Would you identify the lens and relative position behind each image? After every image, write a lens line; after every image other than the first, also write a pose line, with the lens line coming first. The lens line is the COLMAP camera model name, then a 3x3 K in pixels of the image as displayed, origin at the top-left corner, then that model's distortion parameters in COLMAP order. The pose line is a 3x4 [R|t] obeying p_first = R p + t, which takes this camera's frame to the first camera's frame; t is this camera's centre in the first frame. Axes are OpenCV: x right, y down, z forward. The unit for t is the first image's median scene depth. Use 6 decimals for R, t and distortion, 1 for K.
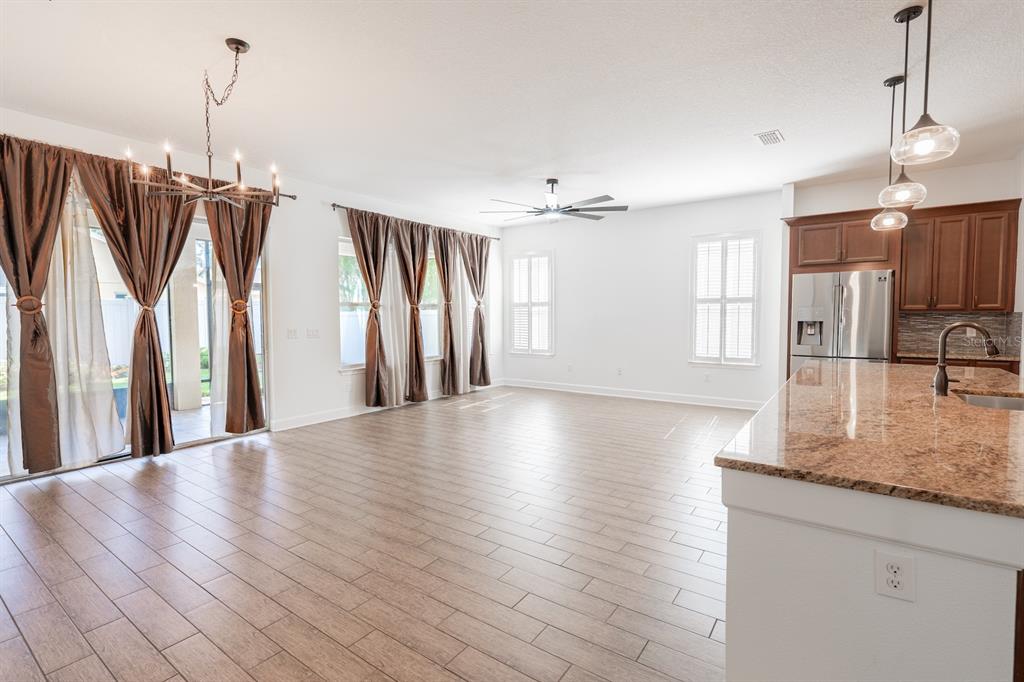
lens RADIAL K [[476.1, 0, 512.3], [0, 476.1, 338.9], [0, 0, 1]] dist [-0.007186, 0.004585]
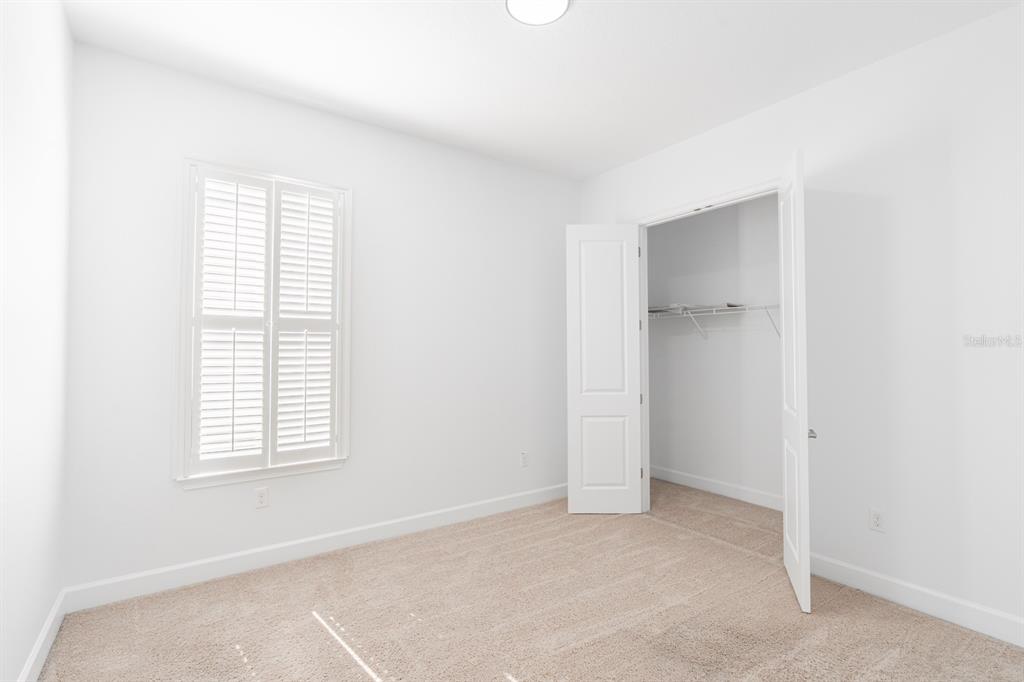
lens RADIAL K [[472.8, 0, 513.6], [0, 472.8, 340.0], [0, 0, 1]] dist [-0.000392, 0.000636]
pose [[0.331703, 0.023447, 0.943092, 0.109325], [0.047177, 0.998028, -0.041406, -0.038028], [-0.942203, 0.058227, 0.329943, 0.669568]]
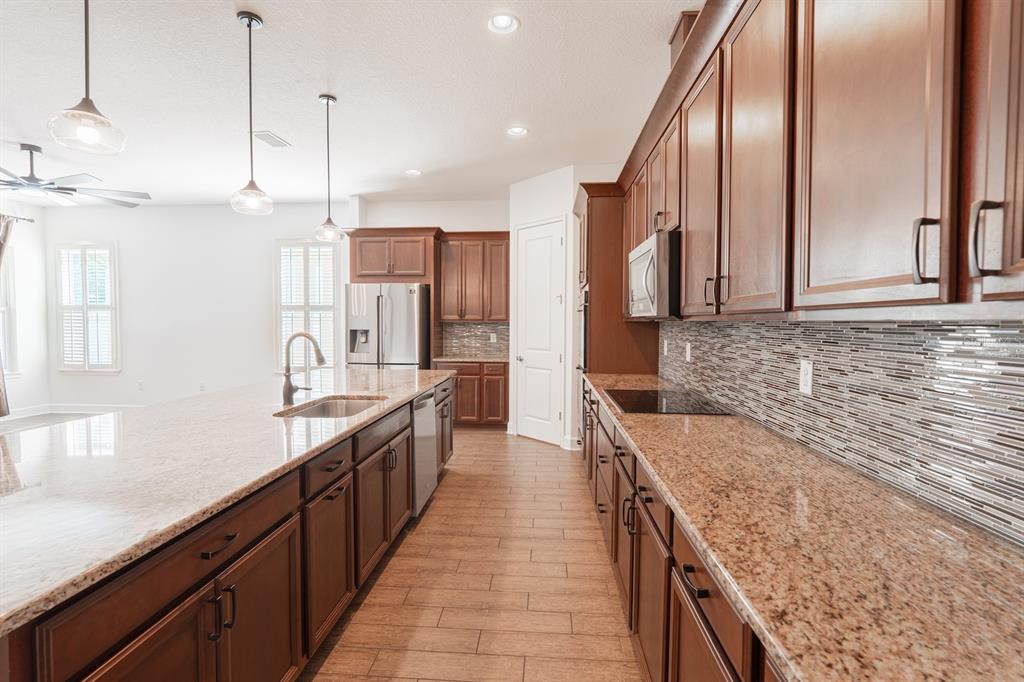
lens RADIAL K [[475.9, 0, 509.6], [0, 475.9, 338.1], [0, 0, 1]] dist [-0.005257, 0.000530]
pose [[0.854658, -0.009567, 0.519104, 0.305103], [0.018217, 0.999767, -0.011567, -0.000769], [-0.518872, 0.019342, 0.854633, -0.042600]]
